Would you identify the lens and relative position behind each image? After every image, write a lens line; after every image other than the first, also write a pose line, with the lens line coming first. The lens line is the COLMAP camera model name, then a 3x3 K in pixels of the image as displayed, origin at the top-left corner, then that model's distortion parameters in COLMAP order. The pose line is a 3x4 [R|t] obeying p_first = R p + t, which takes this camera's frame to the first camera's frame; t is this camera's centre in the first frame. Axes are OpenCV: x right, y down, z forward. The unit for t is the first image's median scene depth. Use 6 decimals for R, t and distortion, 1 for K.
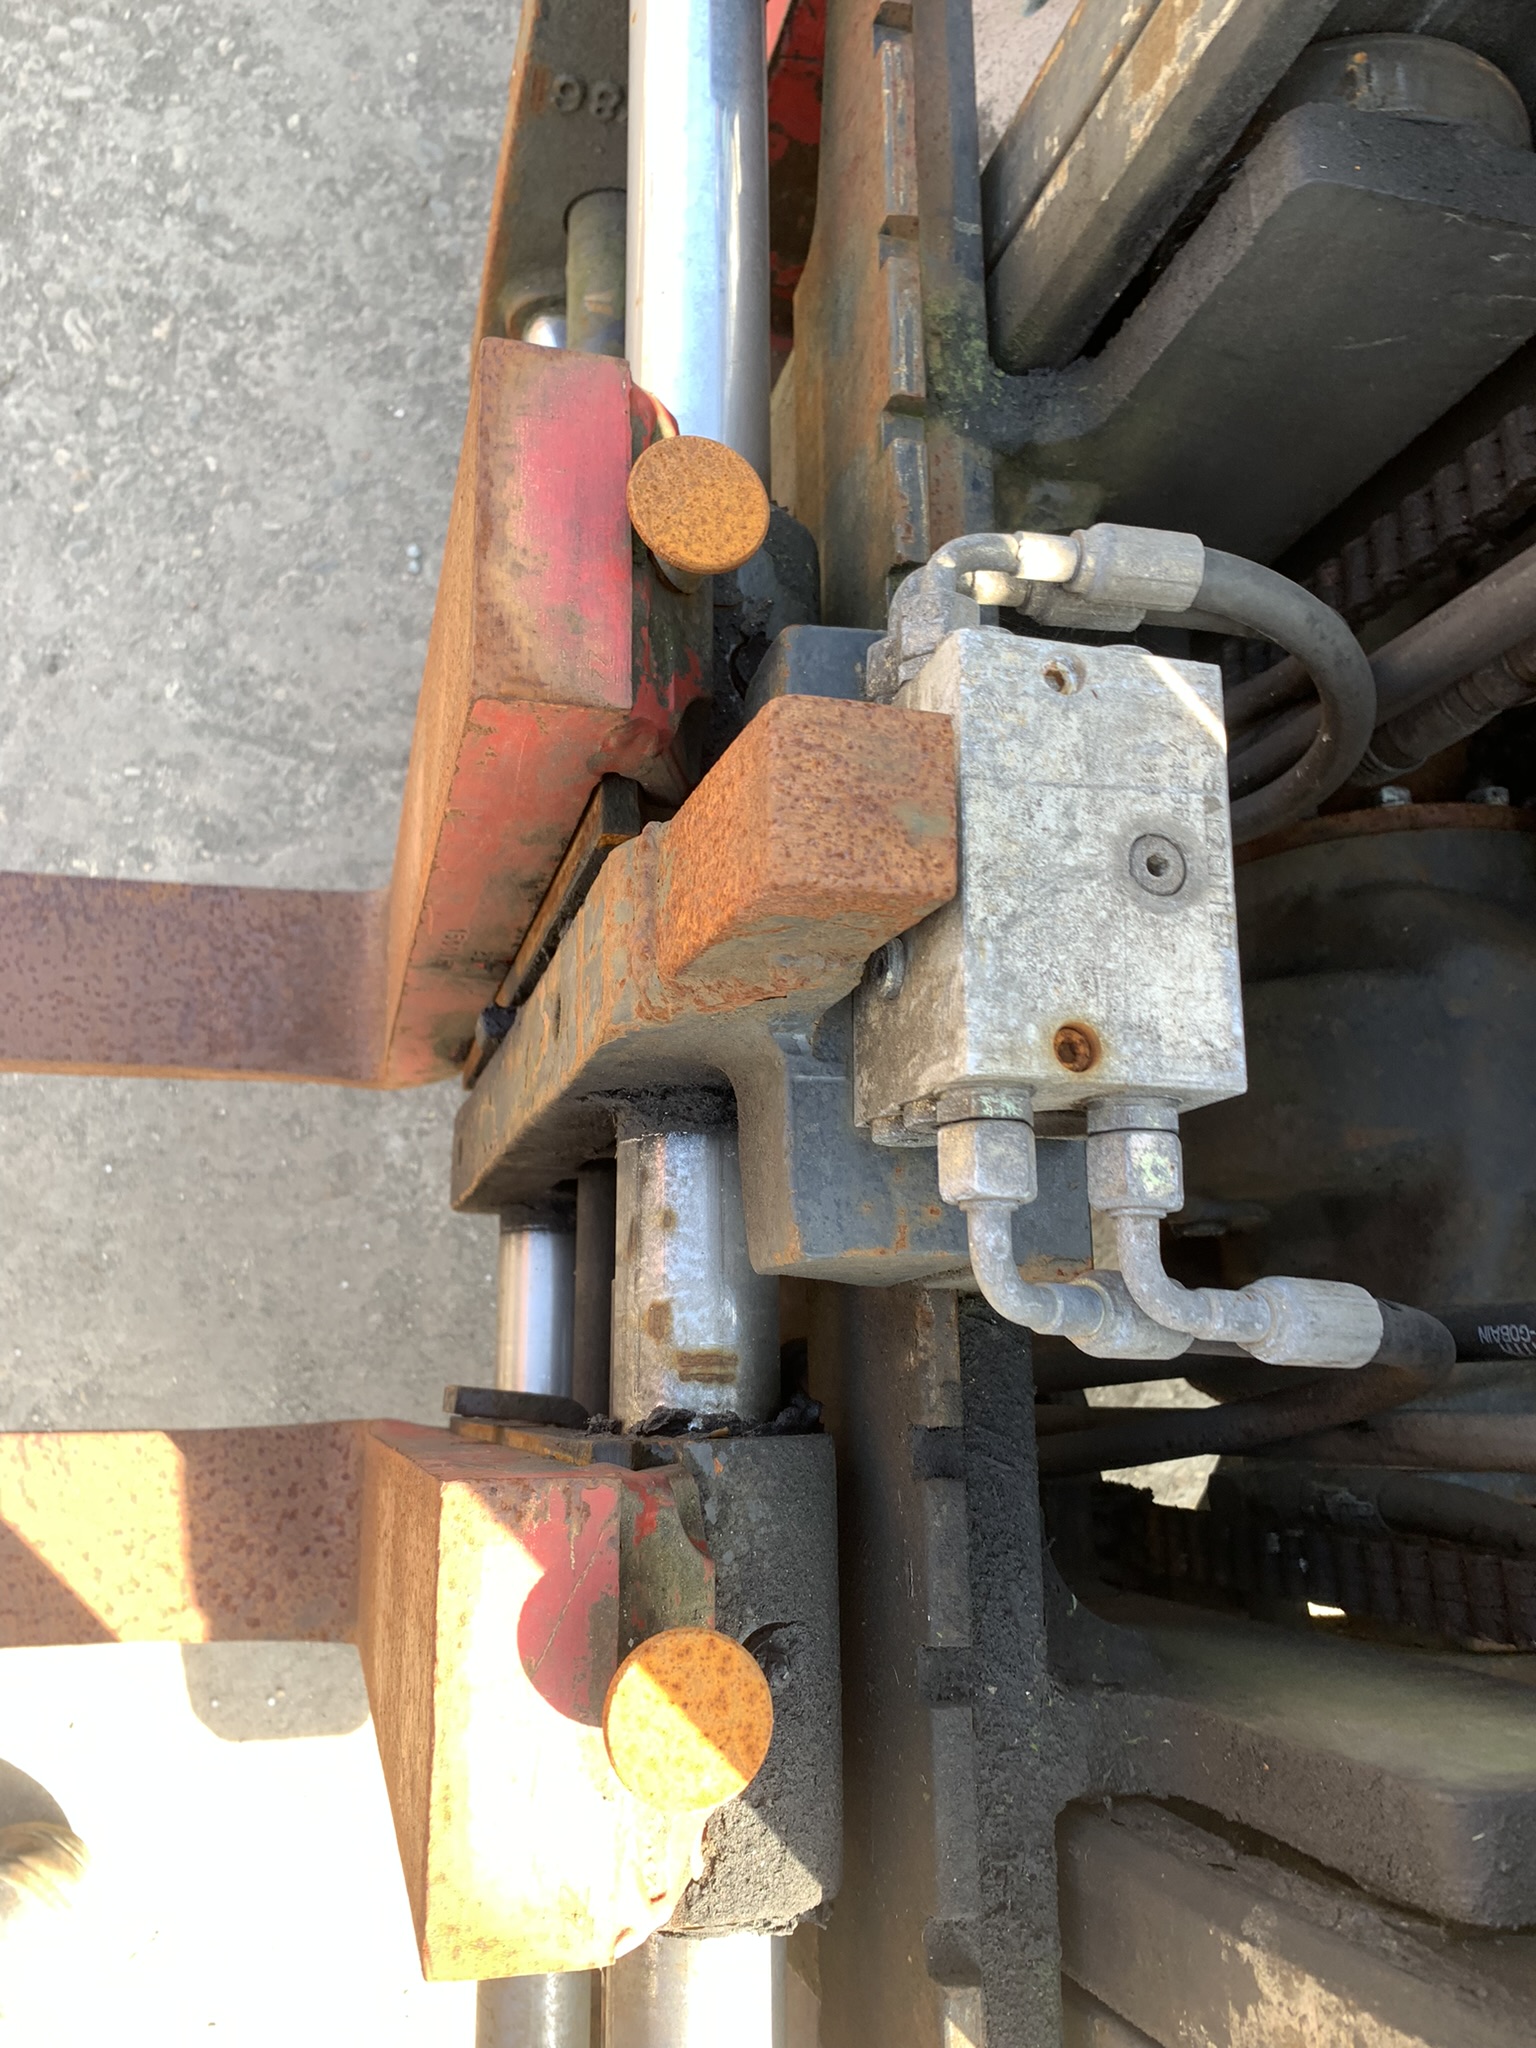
lens RADIAL K [[1550.0, 0, 767.5], [0, 1550.0, 1025.9], [0, 0, 1]] dist [0.025290, -0.024233]
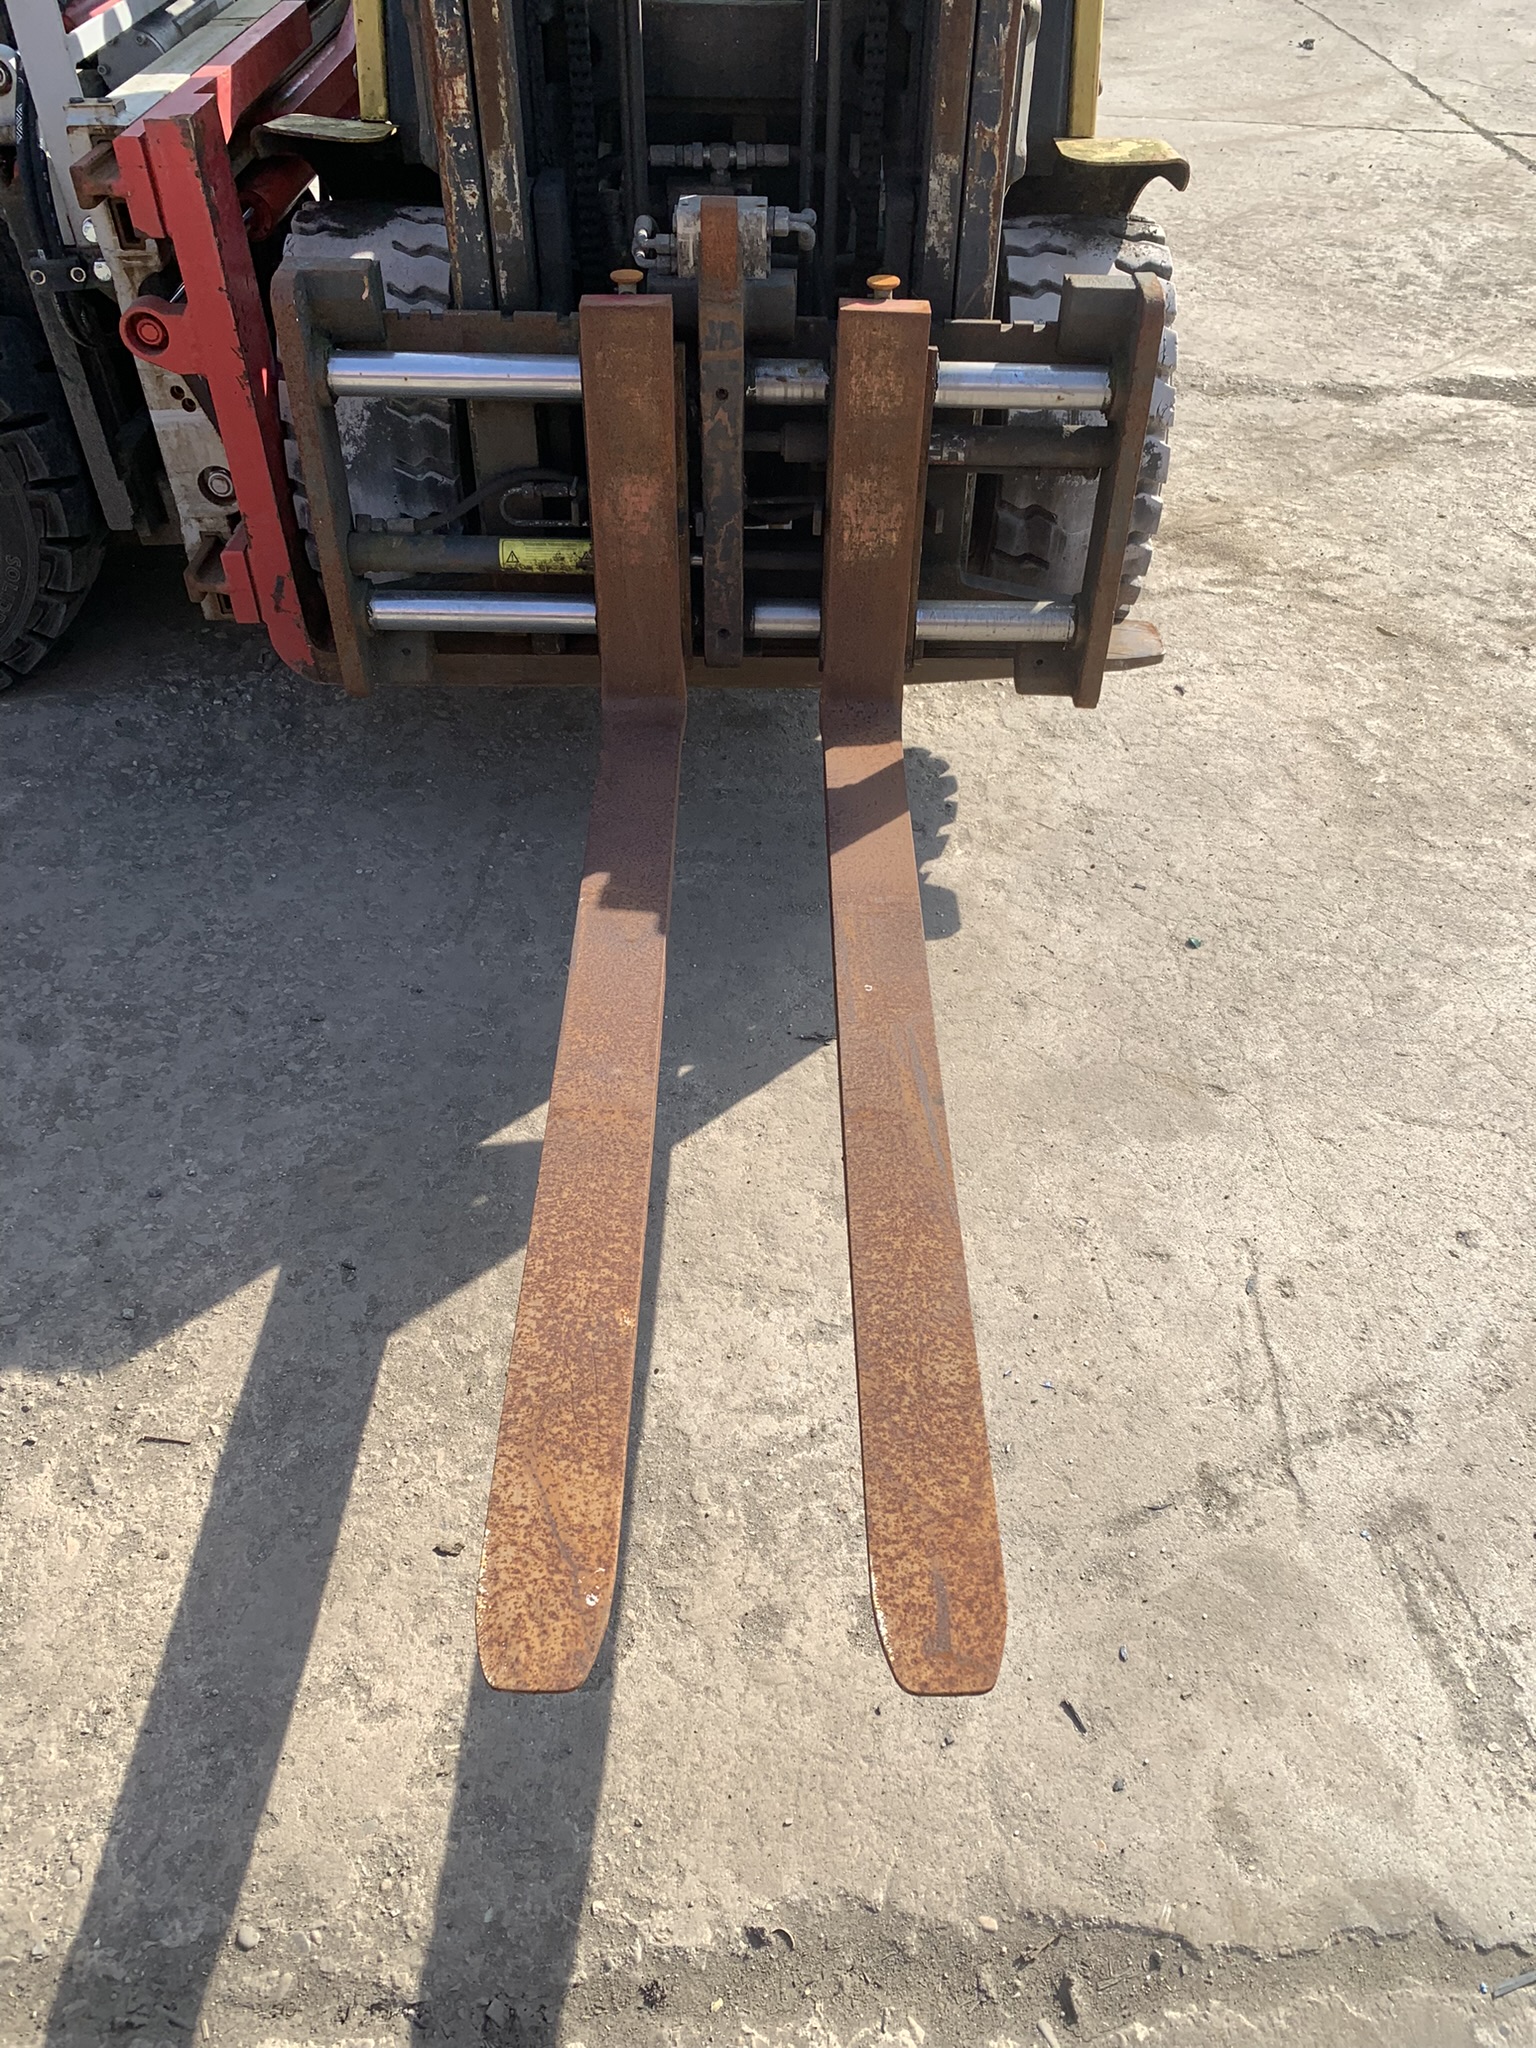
lens RADIAL K [[1550.0, 0, 766.4], [0, 1550.0, 1024.9], [0, 0, 1]] dist [0.025290, -0.024233]
pose [[0.017853, -0.851936, 0.523342, -1.339336], [0.974685, 0.131504, 0.180823, -0.145097], [-0.222871, 0.506865, 0.832716, -0.539562]]
